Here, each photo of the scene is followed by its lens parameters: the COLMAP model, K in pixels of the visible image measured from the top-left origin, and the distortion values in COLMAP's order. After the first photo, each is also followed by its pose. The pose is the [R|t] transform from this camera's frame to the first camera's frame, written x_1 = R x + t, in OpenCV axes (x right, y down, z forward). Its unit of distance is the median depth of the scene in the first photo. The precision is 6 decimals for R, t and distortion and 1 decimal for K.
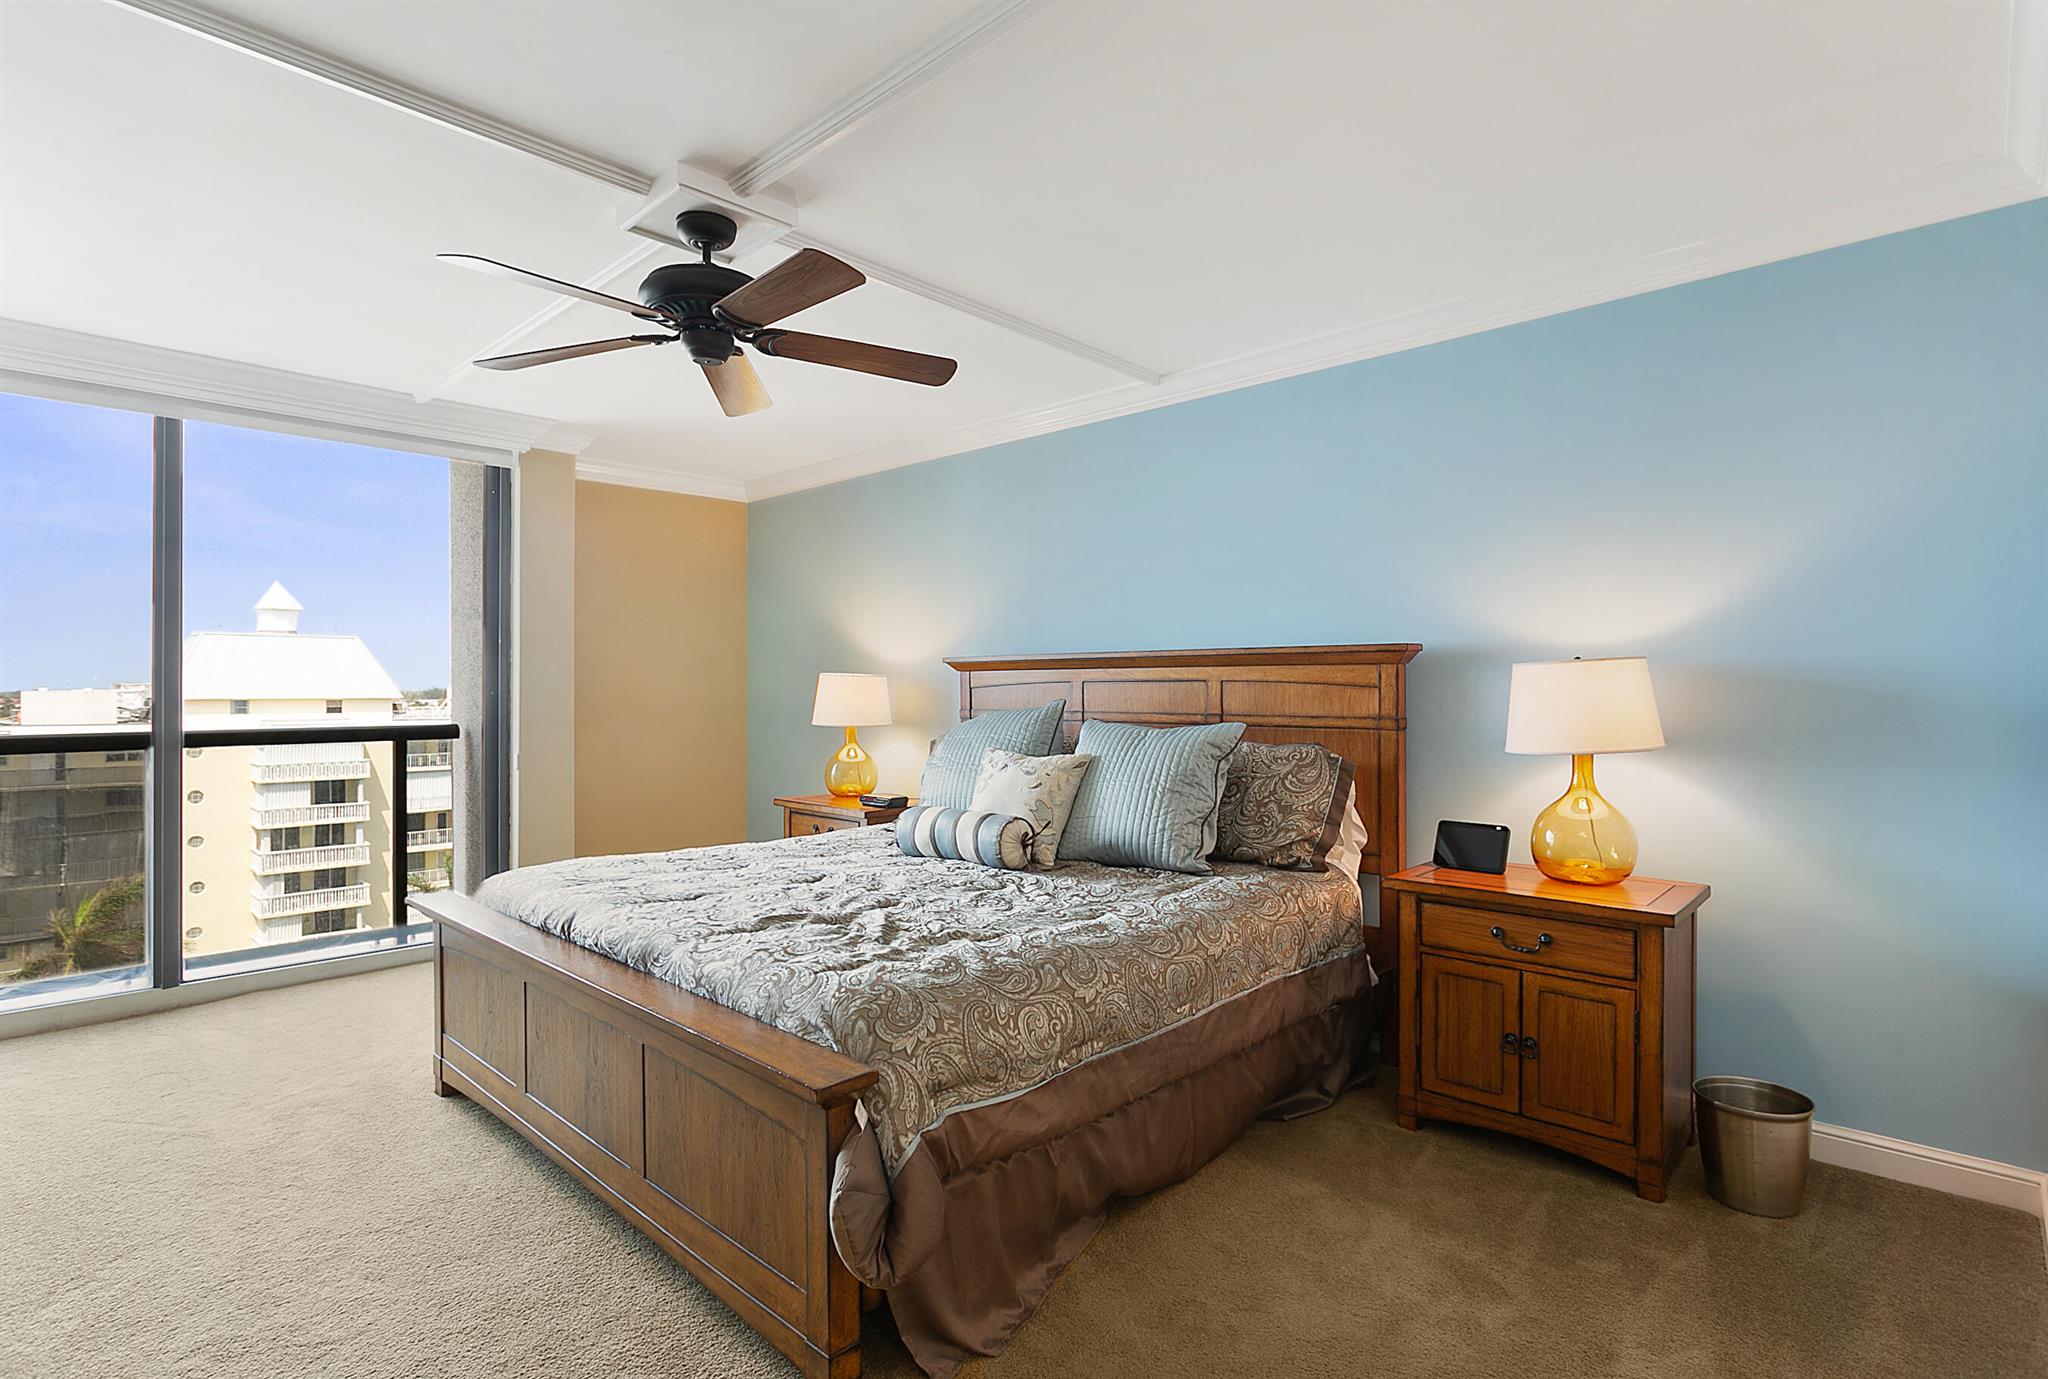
lens RADIAL K [[959.9, 0, 1021.5], [0, 959.9, 692.4], [0, 0, 1]] dist [-0.012810, 0.000224]
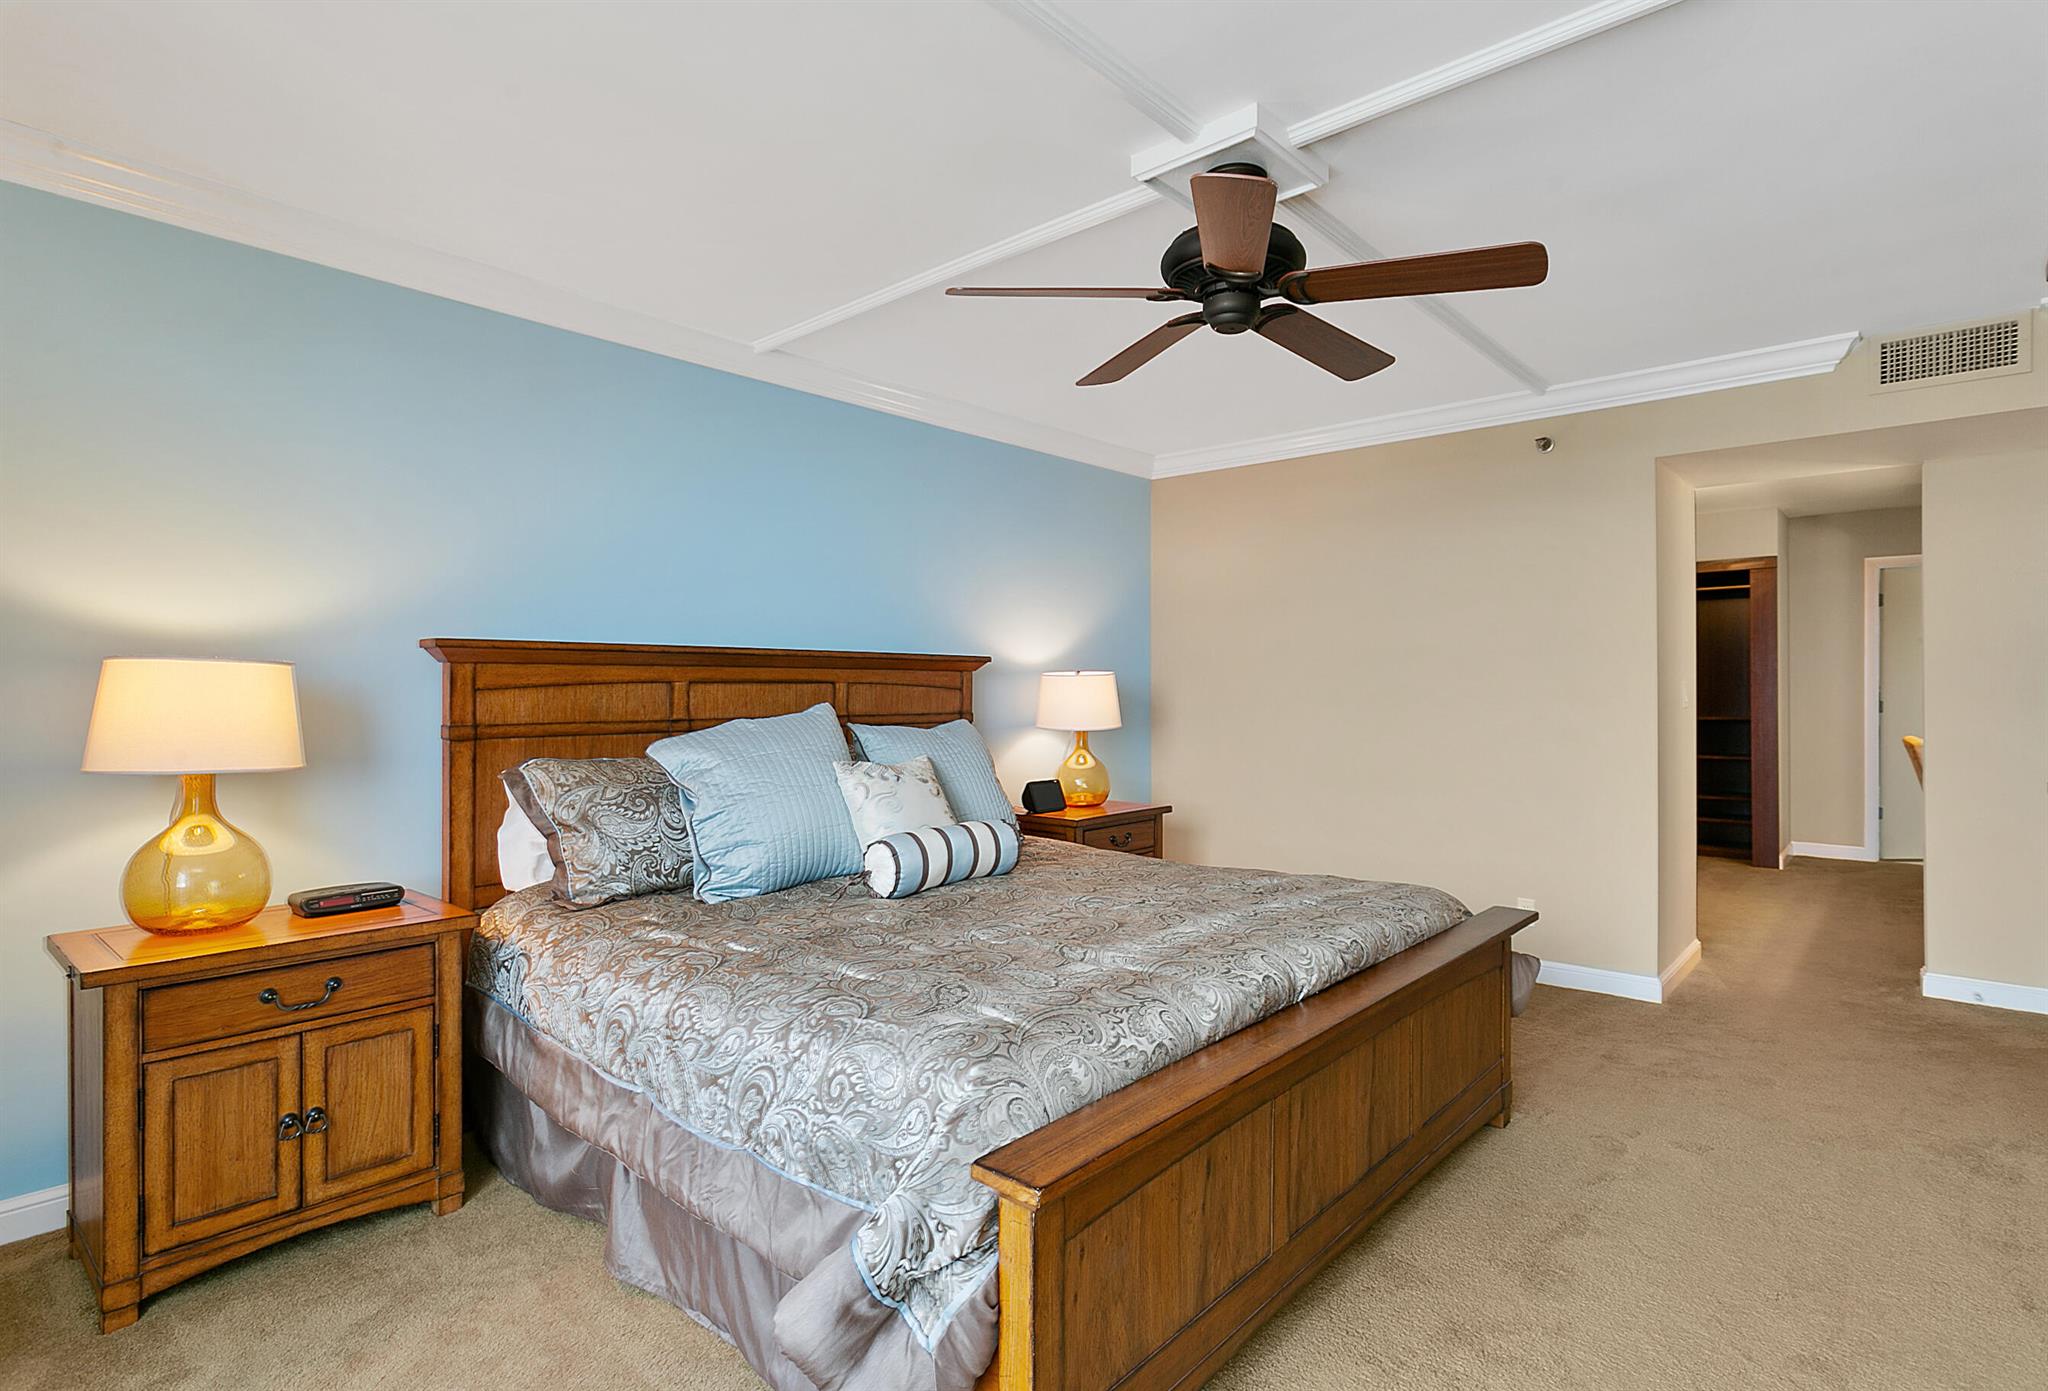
lens RADIAL K [[1084.0, 0, 1026.2], [0, 1084.0, 697.2], [0, 0, 1]] dist [0.001493, 0.000279]
pose [[-0.037917, 0.001776, 0.999279, -0.431732], [0.000200, 0.999998, -0.001770, 0.002818], [-0.999281, 0.000133, -0.037918, 0.401284]]
